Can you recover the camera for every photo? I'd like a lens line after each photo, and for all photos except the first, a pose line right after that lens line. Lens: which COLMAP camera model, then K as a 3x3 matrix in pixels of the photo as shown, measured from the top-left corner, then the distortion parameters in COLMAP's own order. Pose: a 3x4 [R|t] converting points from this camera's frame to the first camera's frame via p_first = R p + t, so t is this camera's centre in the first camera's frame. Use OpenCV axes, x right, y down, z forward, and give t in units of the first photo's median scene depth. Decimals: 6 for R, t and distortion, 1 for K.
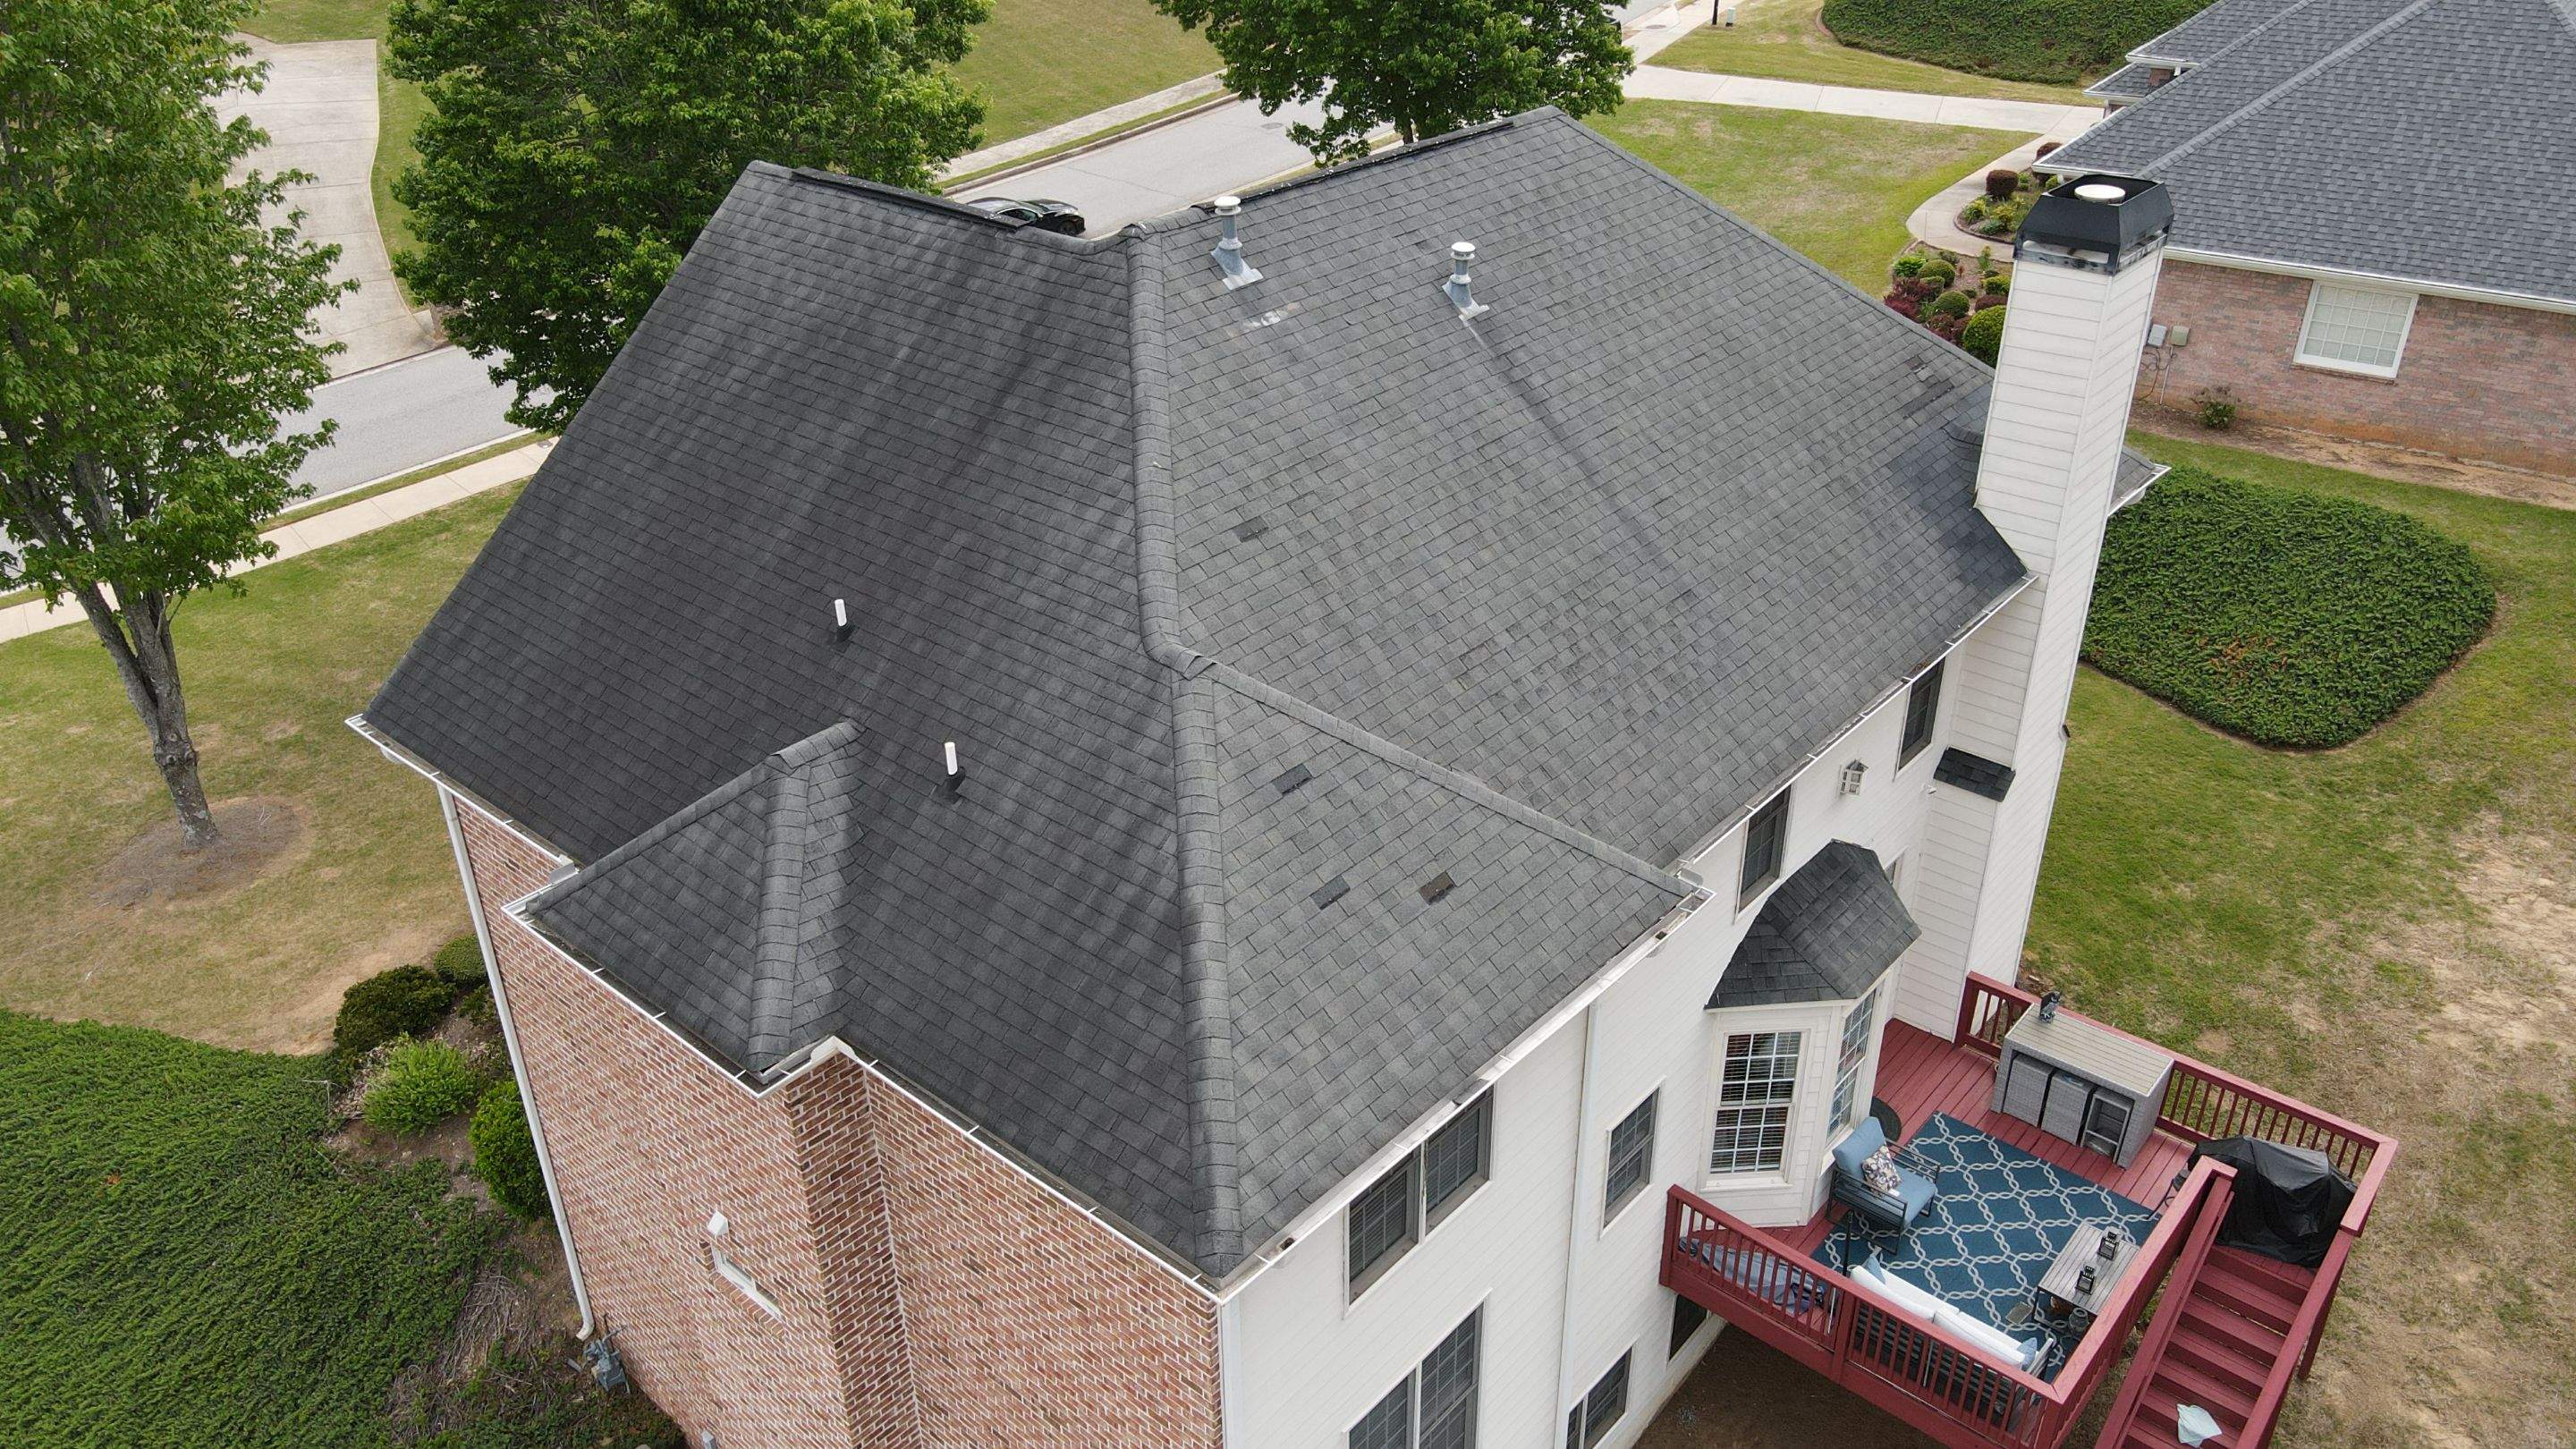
lens RADIAL K [[1898.1, 0, 1285.1], [0, 1898.1, 725.1], [0, 0, 1]] dist [0.011556, 0.009060]
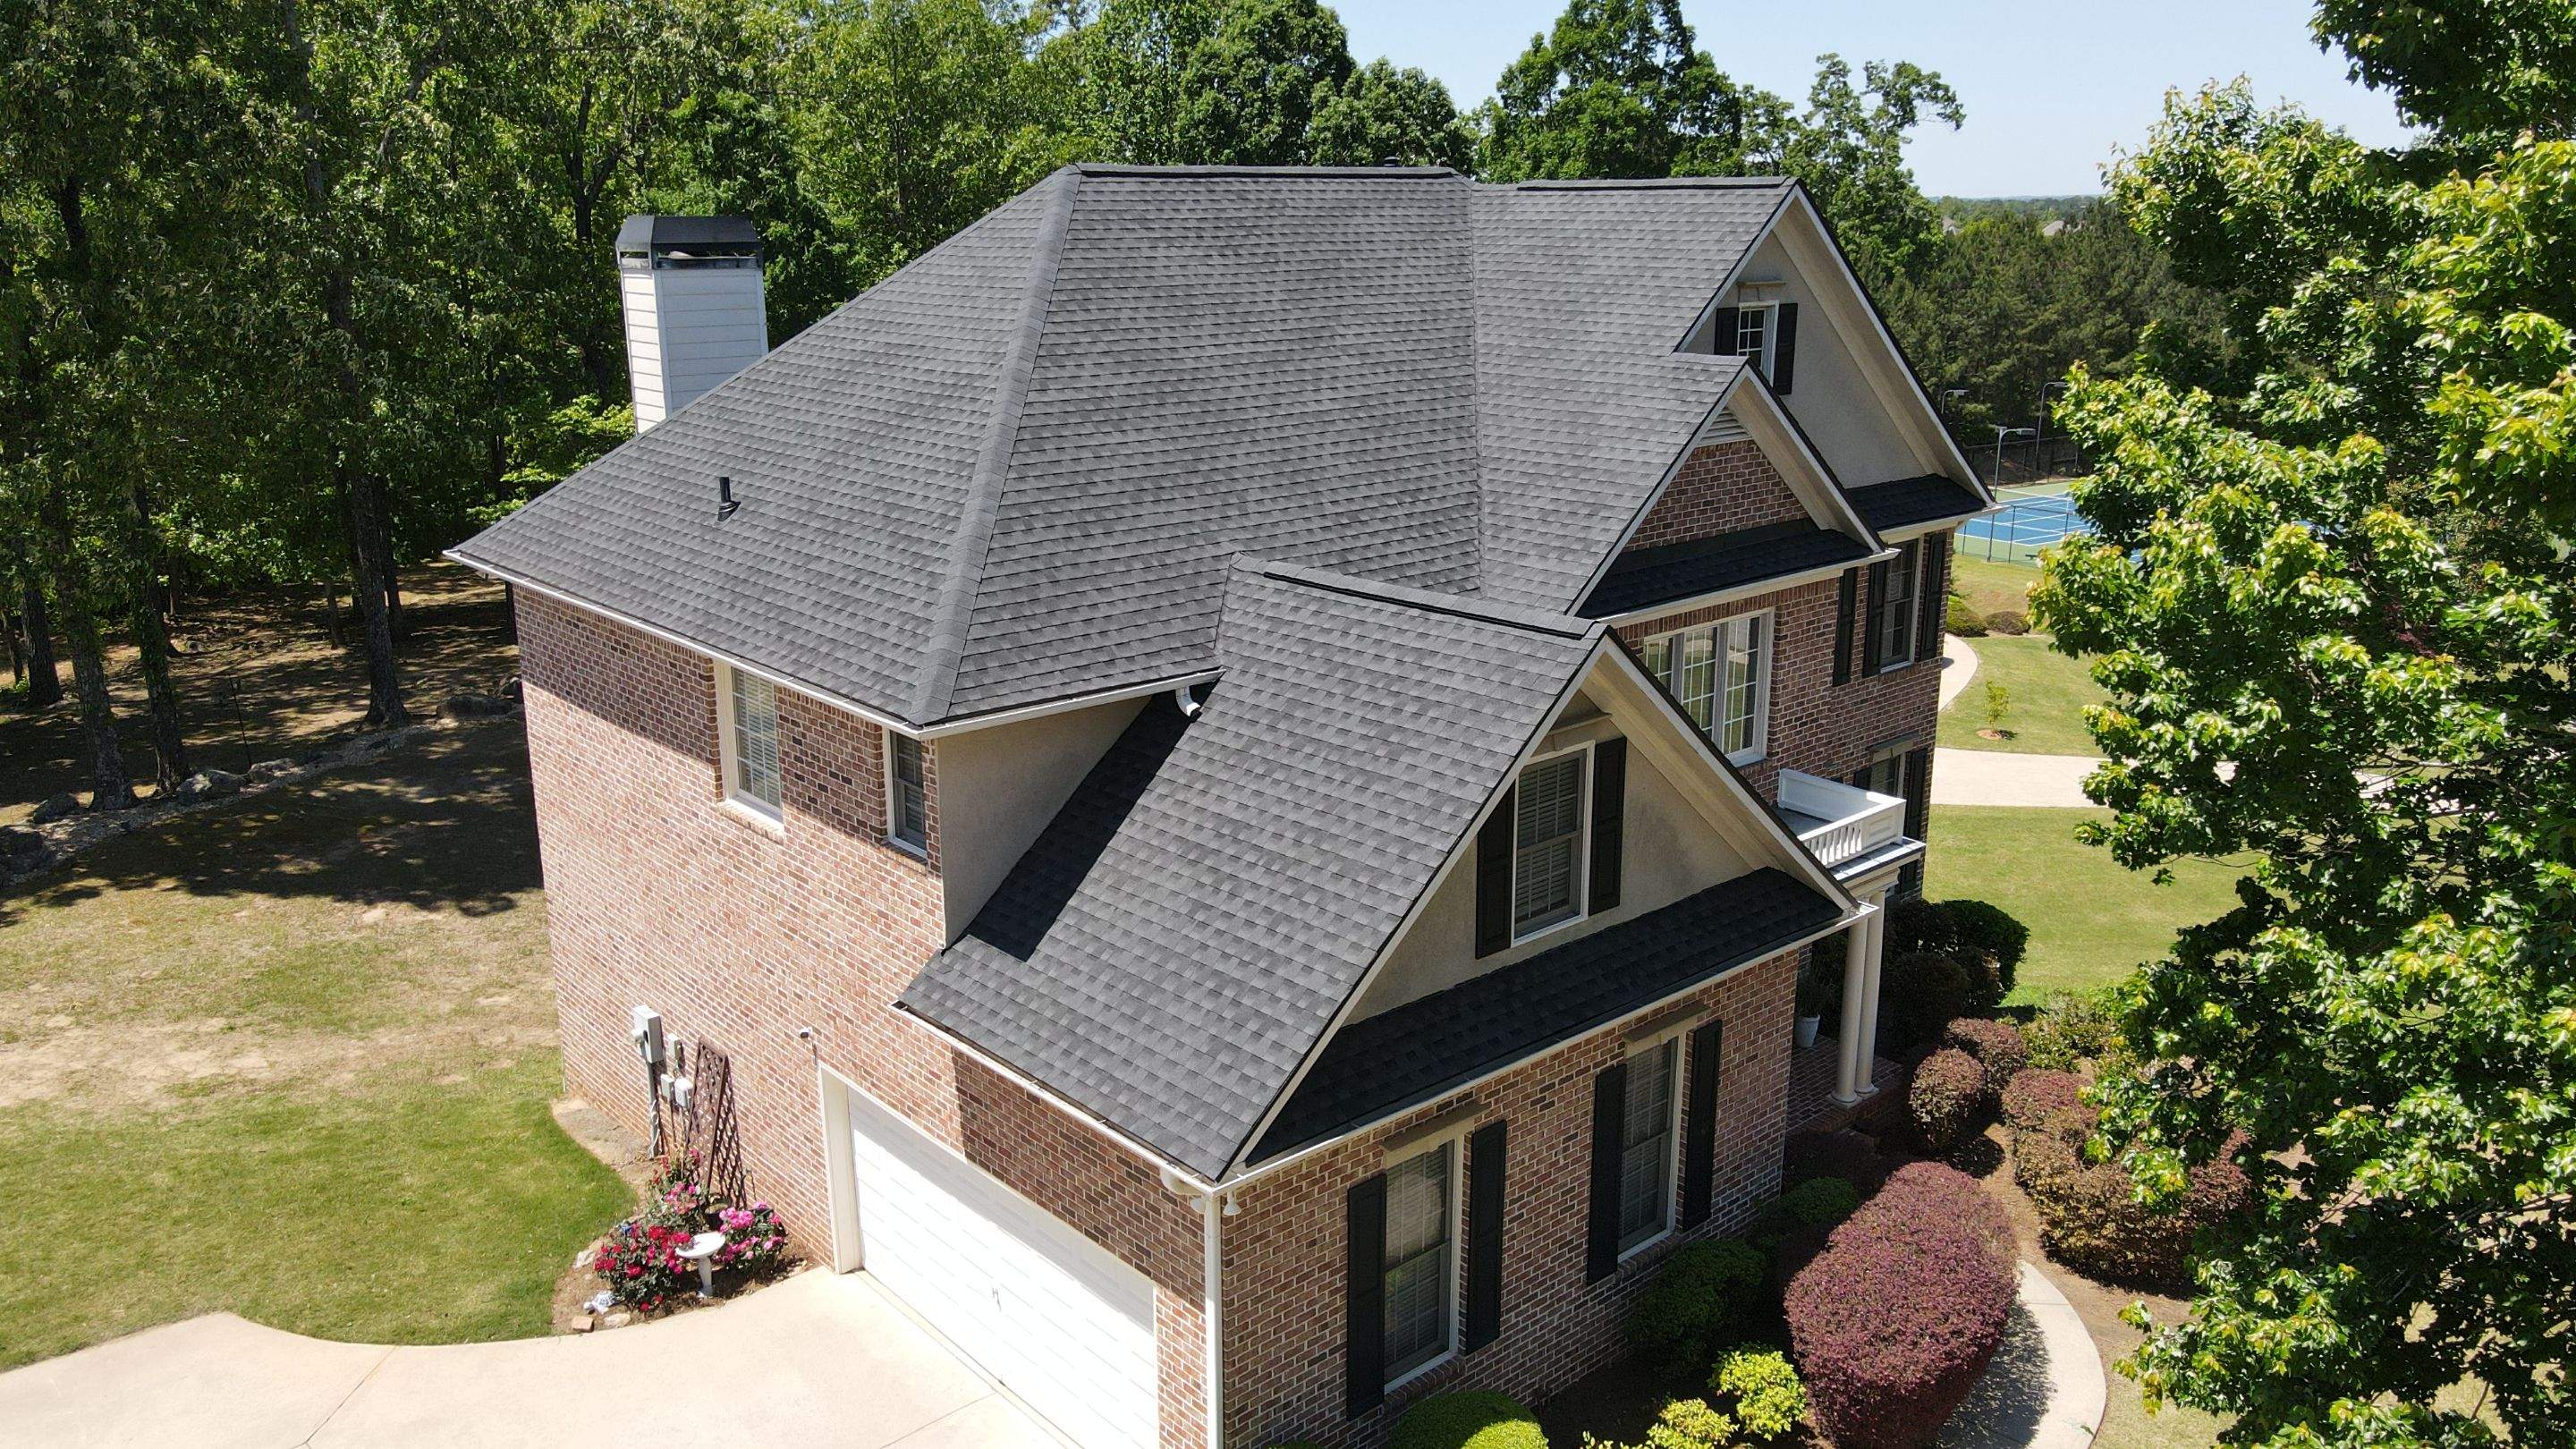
lens RADIAL K [[1898.1, 0, 1291.5], [0, 1898.1, 726.7], [0, 0, 1]] dist [0.011556, 0.009060]
pose [[-0.990422, -0.017877, 0.136908, -0.101232], [0.084611, 0.704992, 0.704151, -0.623063], [-0.109107, 0.708990, -0.696727, 1.443640]]
